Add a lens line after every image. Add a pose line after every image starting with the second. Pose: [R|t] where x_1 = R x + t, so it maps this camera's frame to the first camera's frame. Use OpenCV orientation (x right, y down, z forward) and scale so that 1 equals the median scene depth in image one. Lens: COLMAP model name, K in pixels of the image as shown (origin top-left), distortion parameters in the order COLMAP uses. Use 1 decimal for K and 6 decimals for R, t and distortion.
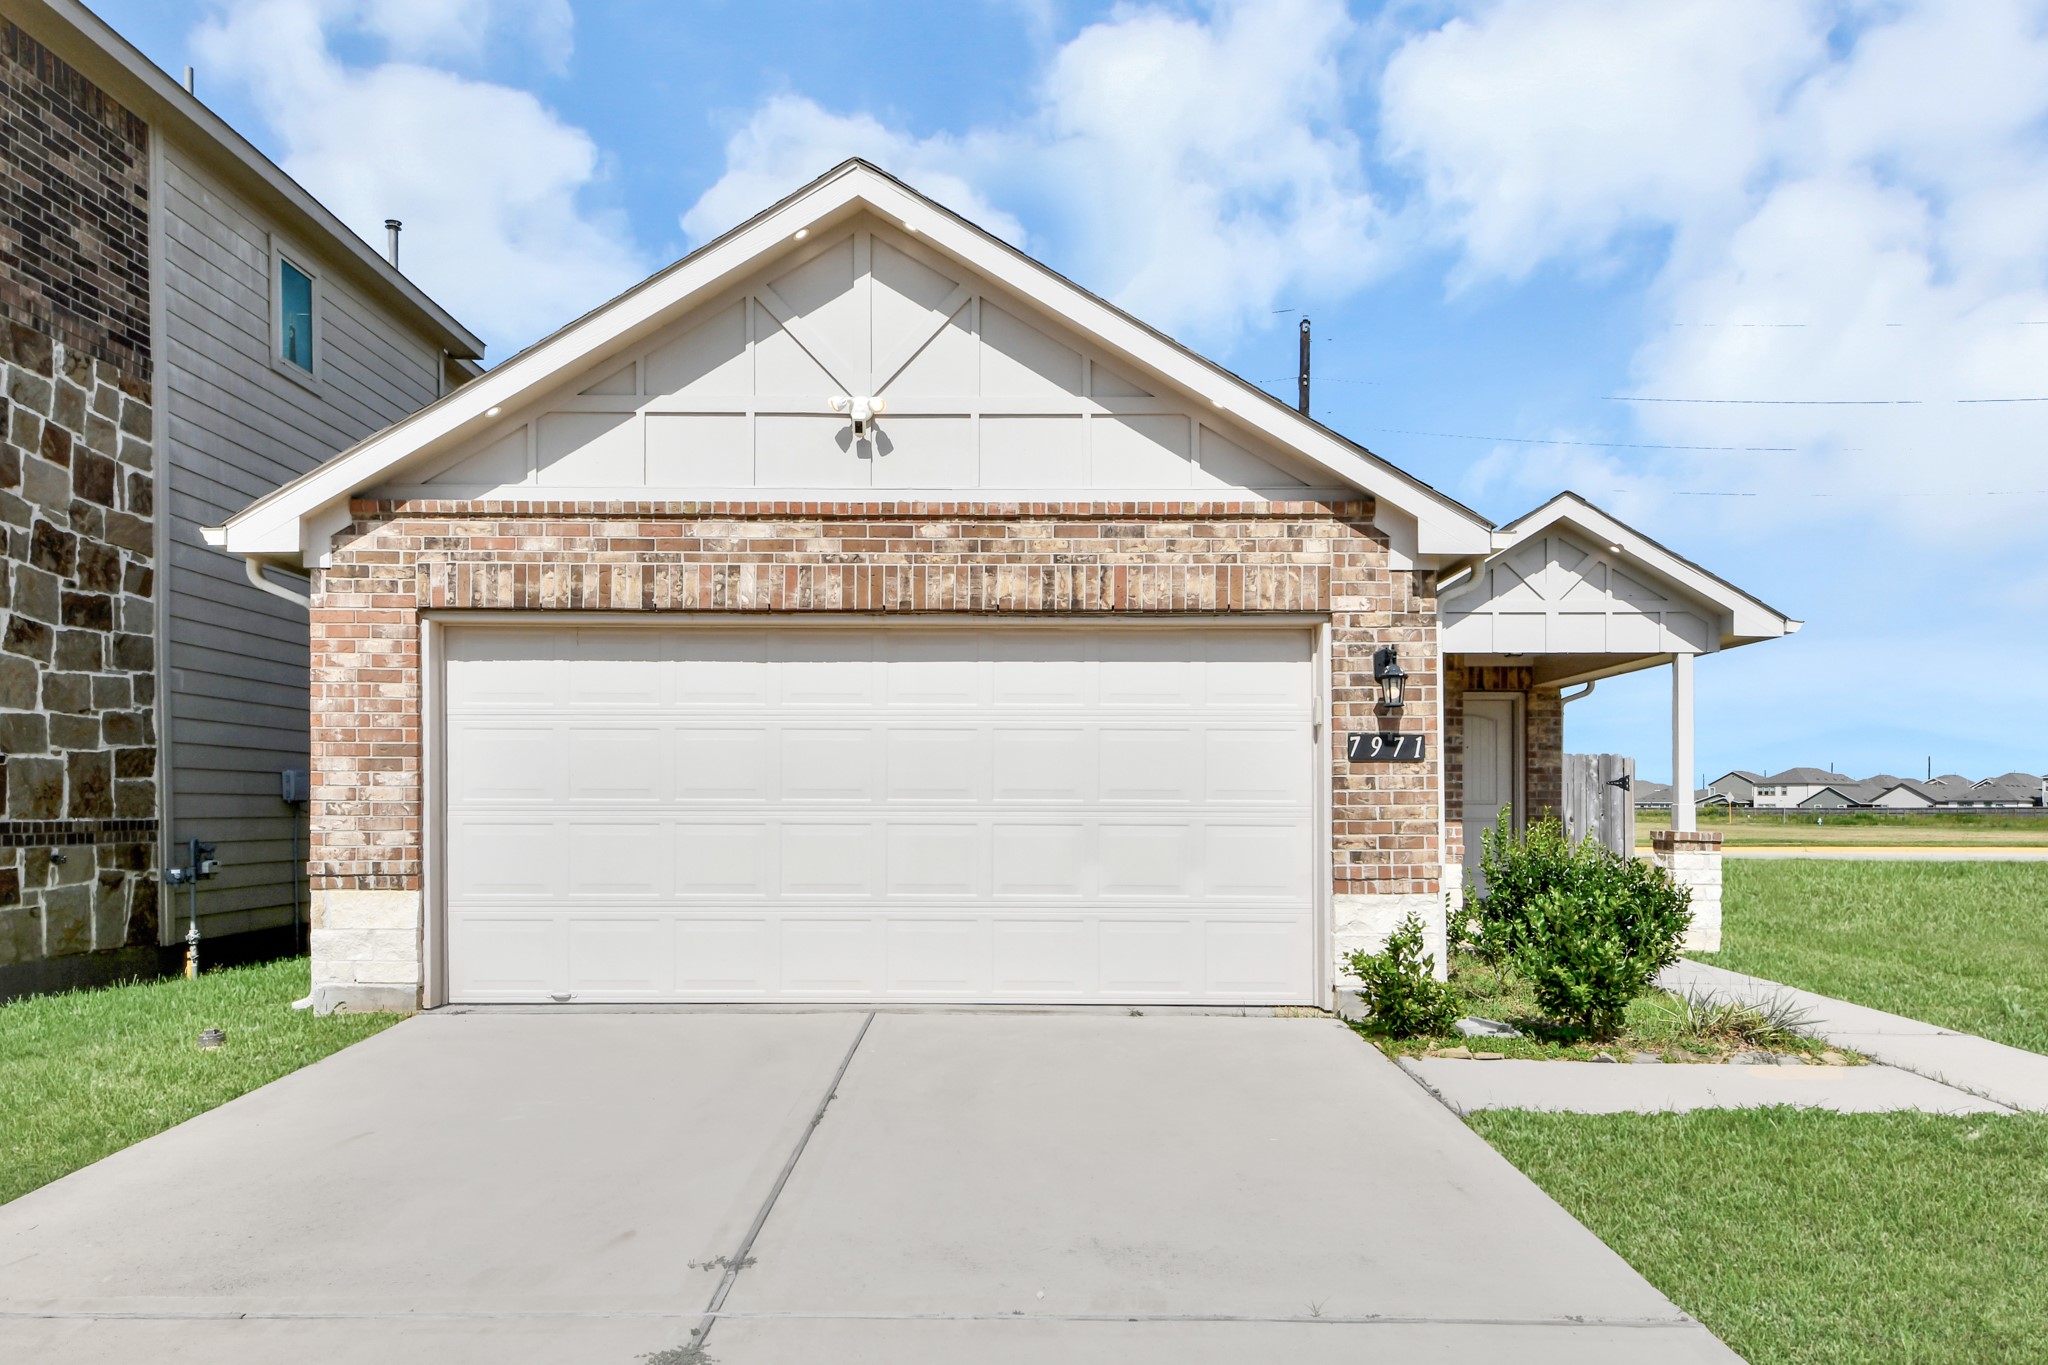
lens RADIAL K [[1361.5, 0, 1003.1], [0, 1361.5, 776.2], [0, 0, 1]] dist [0.021211, -0.002100]
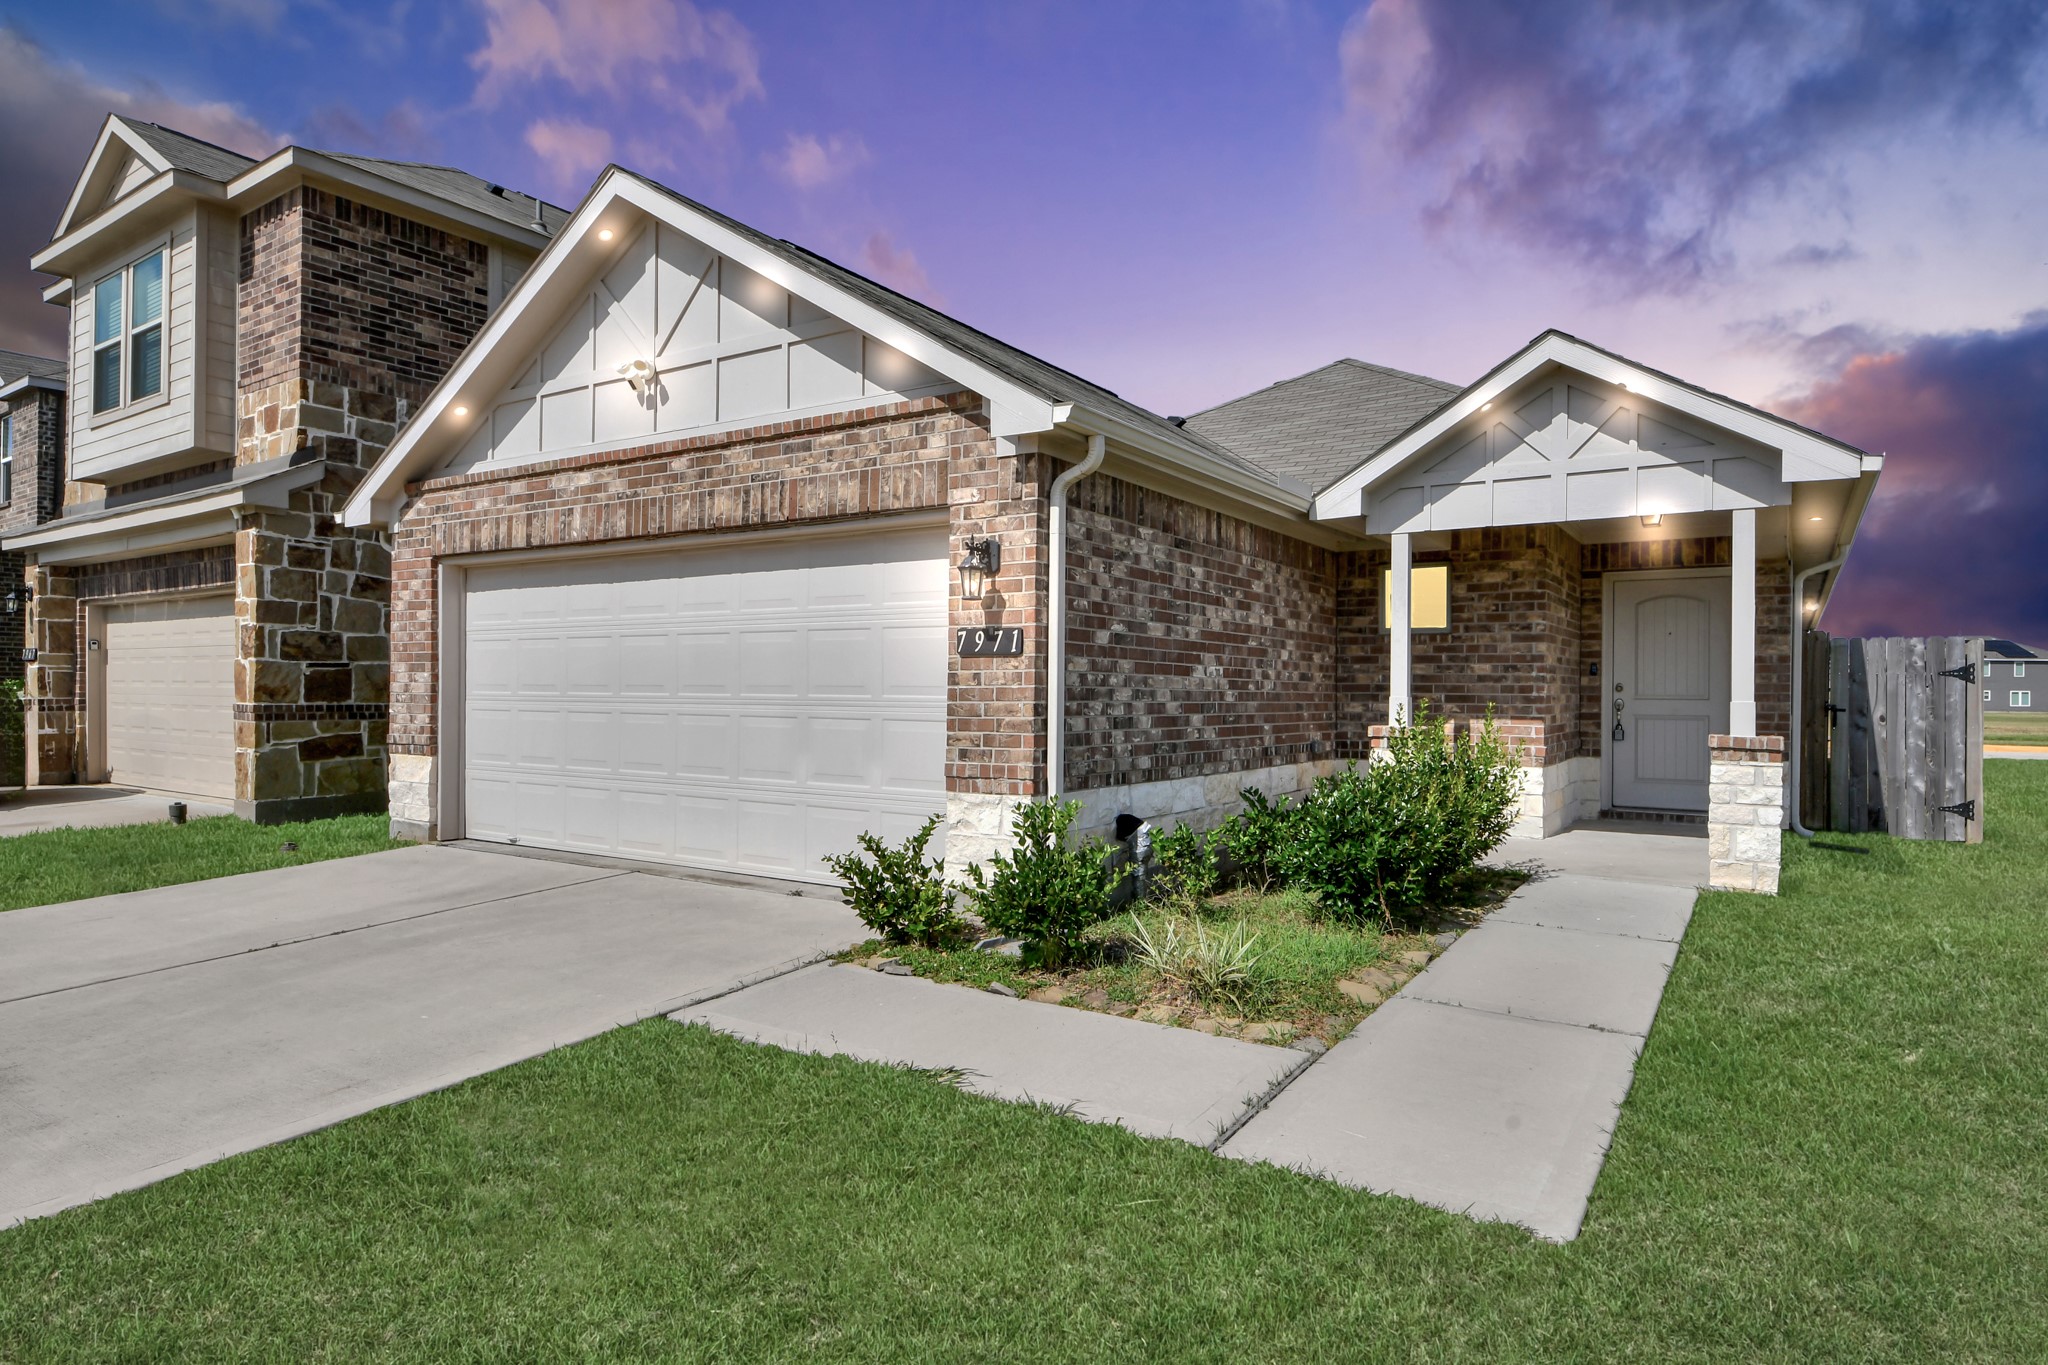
lens RADIAL K [[1123.8, 0, 1023.1], [0, 1123.8, 671.5], [0, 0, 1]] dist [0.017692, 0.000370]
pose [[0.848963, -0.005691, -0.528422, 0.708284], [0.007035, 0.999975, 0.000533, -0.000410], [0.528406, -0.004170, 0.848982, 0.331750]]
